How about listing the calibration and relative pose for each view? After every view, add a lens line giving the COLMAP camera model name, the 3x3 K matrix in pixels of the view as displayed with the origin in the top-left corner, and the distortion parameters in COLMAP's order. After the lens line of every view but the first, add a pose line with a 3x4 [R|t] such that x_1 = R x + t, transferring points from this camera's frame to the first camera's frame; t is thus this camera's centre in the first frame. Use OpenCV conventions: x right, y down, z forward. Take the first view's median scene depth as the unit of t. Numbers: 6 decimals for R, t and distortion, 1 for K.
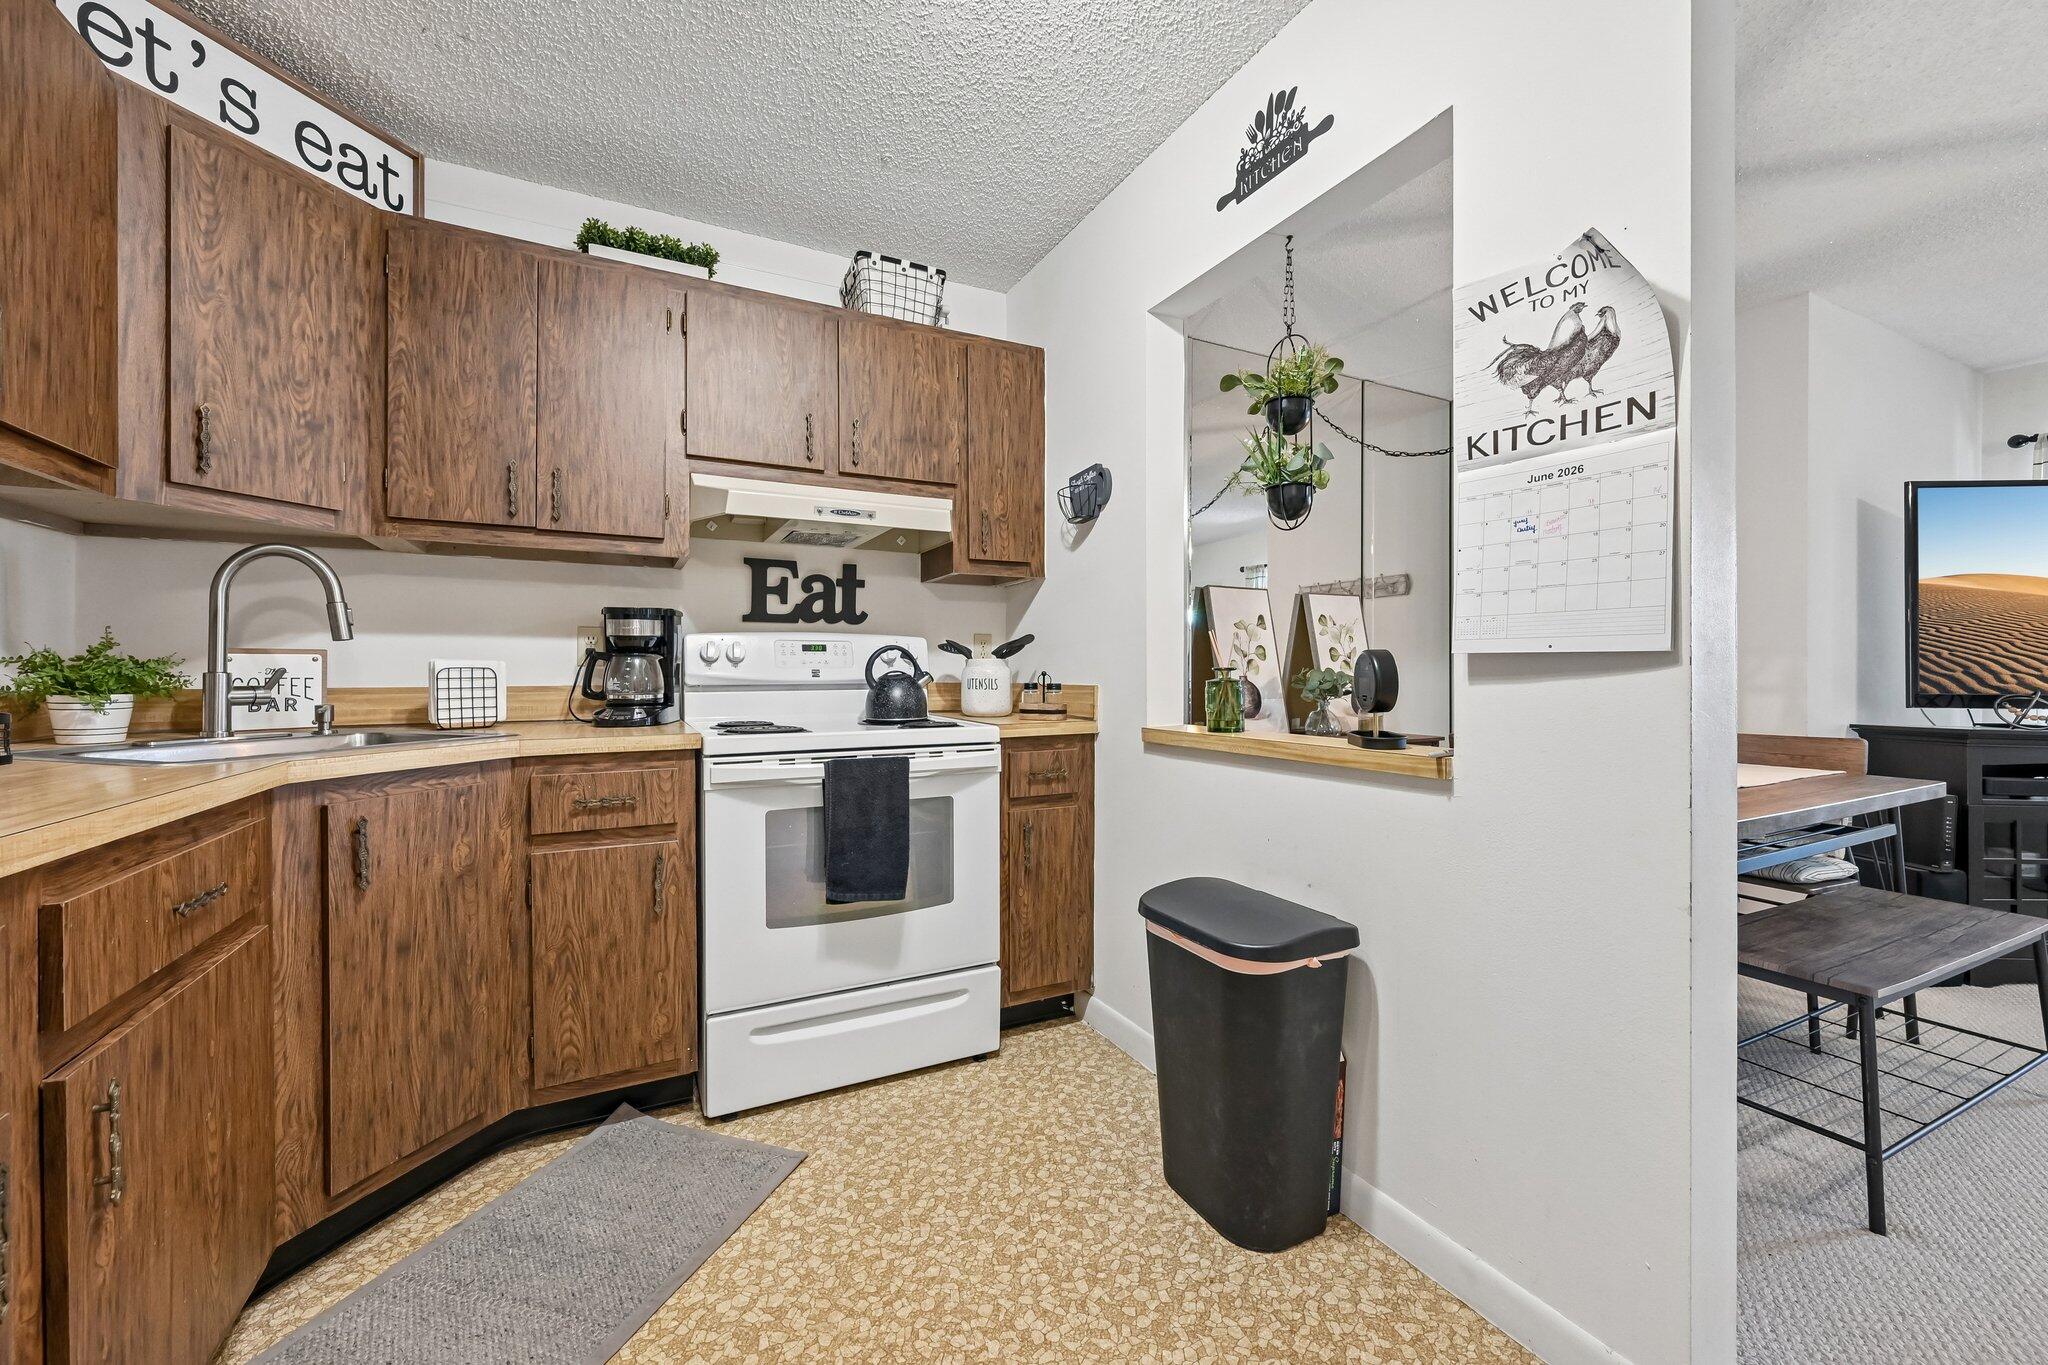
lens RADIAL K [[809.8, 0, 1022.7], [0, 809.8, 673.3], [0, 0, 1]] dist [-0.001545, 0.000214]
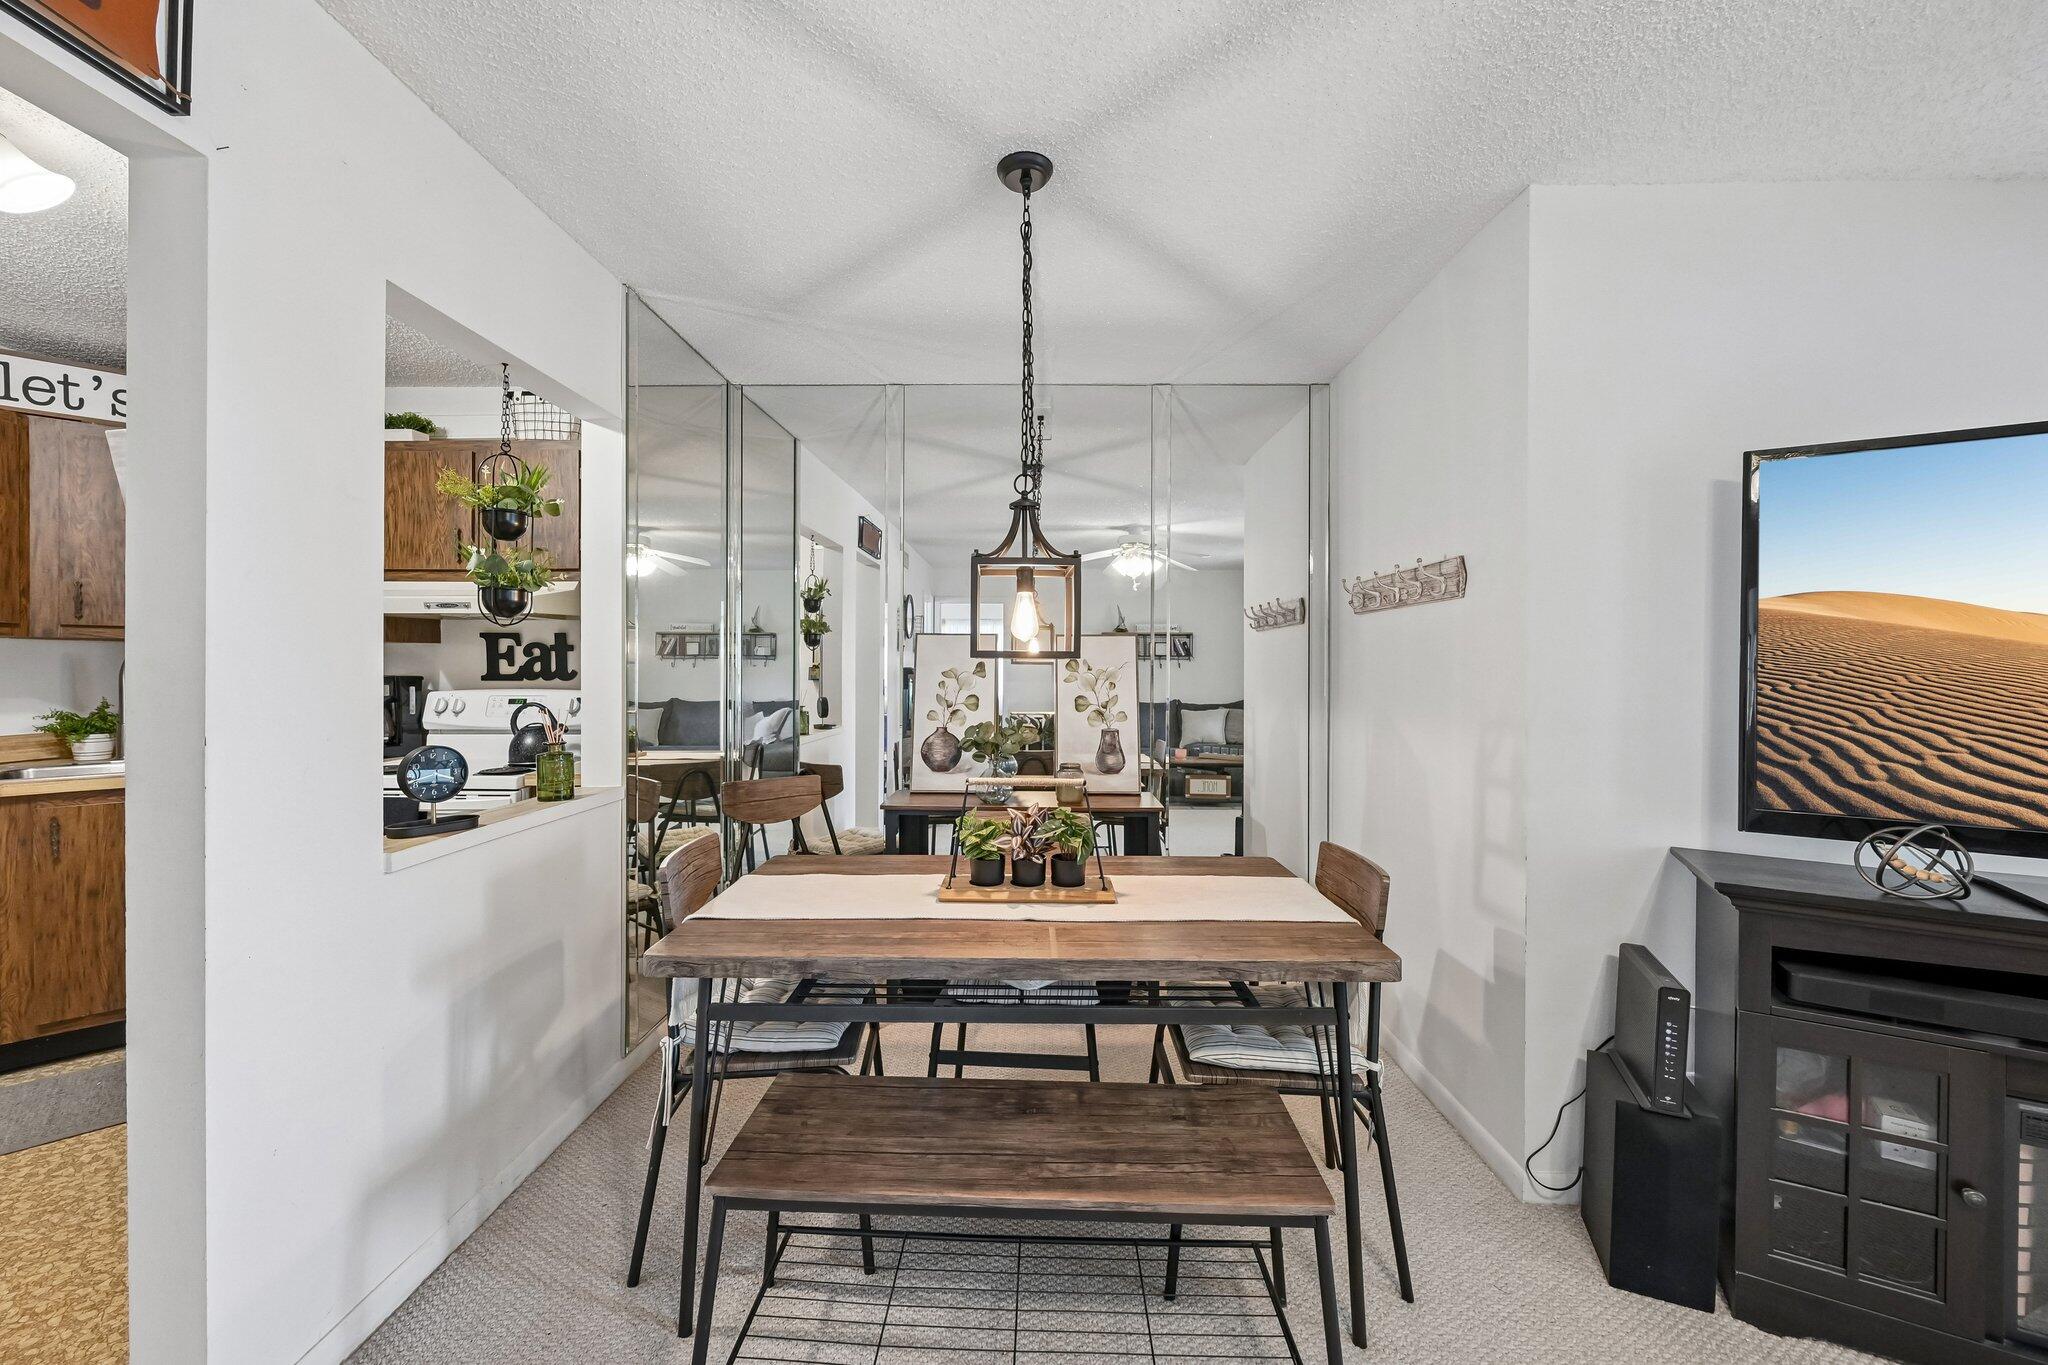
lens RADIAL K [[808.7, 0, 1021.1], [0, 808.7, 670.5], [0, 0, 1]] dist [-0.002212, 0.000208]
pose [[0.878611, 0.005089, -0.477512, 1.430043], [-0.004256, 0.999987, 0.002826, -0.118386], [0.477520, -0.000450, 0.878621, 0.347532]]
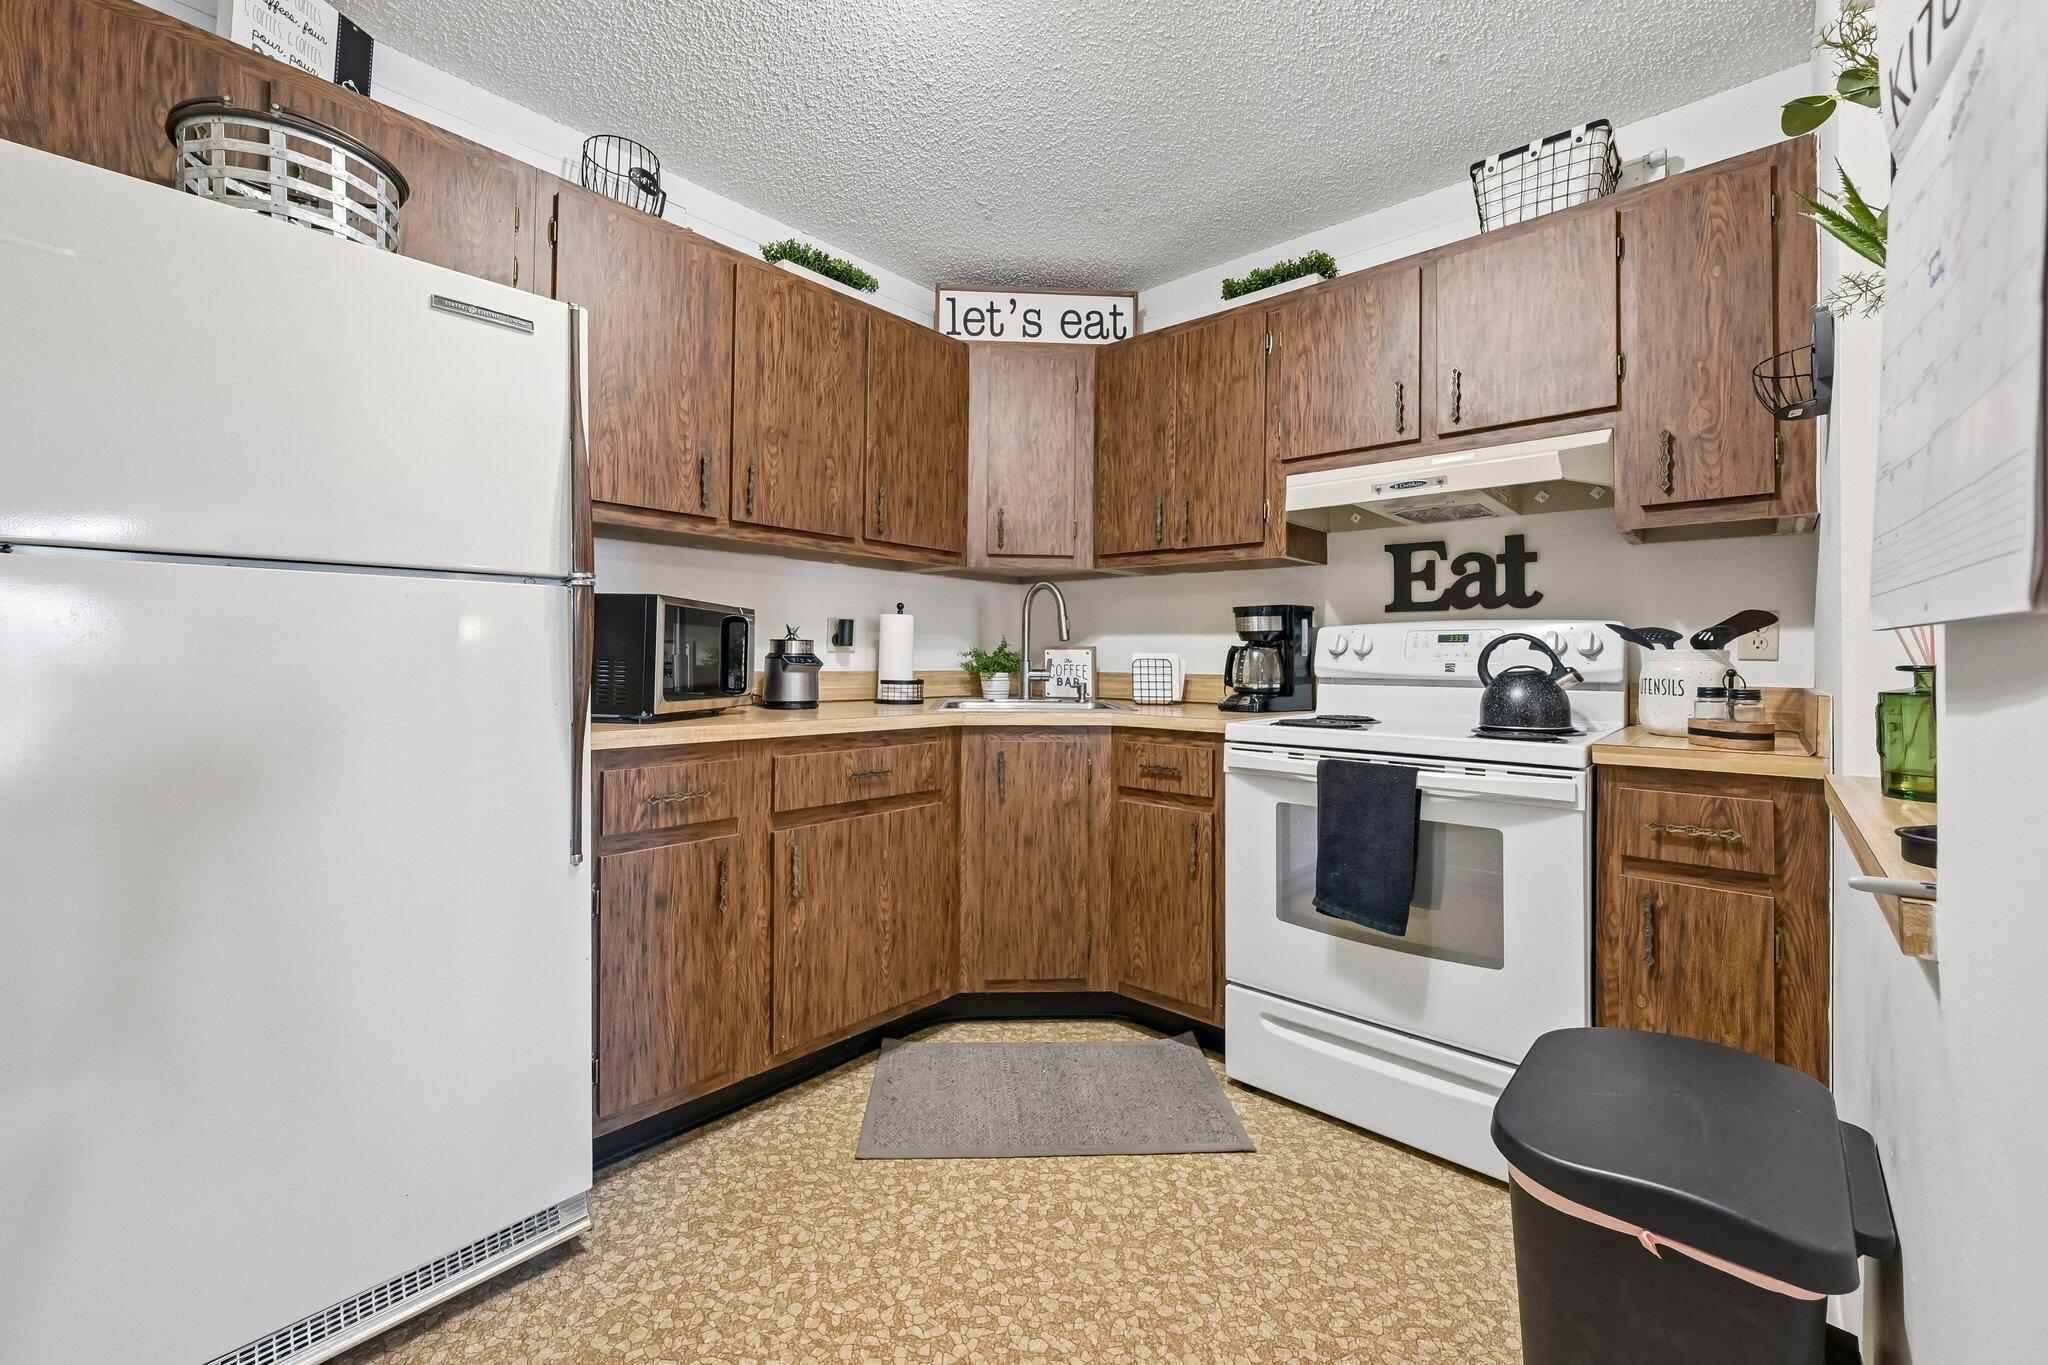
lens RADIAL K [[822.3, 0, 1012.8], [0, 822.3, 648.1], [0, 0, 1]] dist [-0.002371, -0.000114]
pose [[0.351714, -0.008236, -0.936071, 0.544970], [-0.012949, 0.999823, -0.013662, -0.003812], [0.936018, 0.016926, 0.351545, 0.336282]]
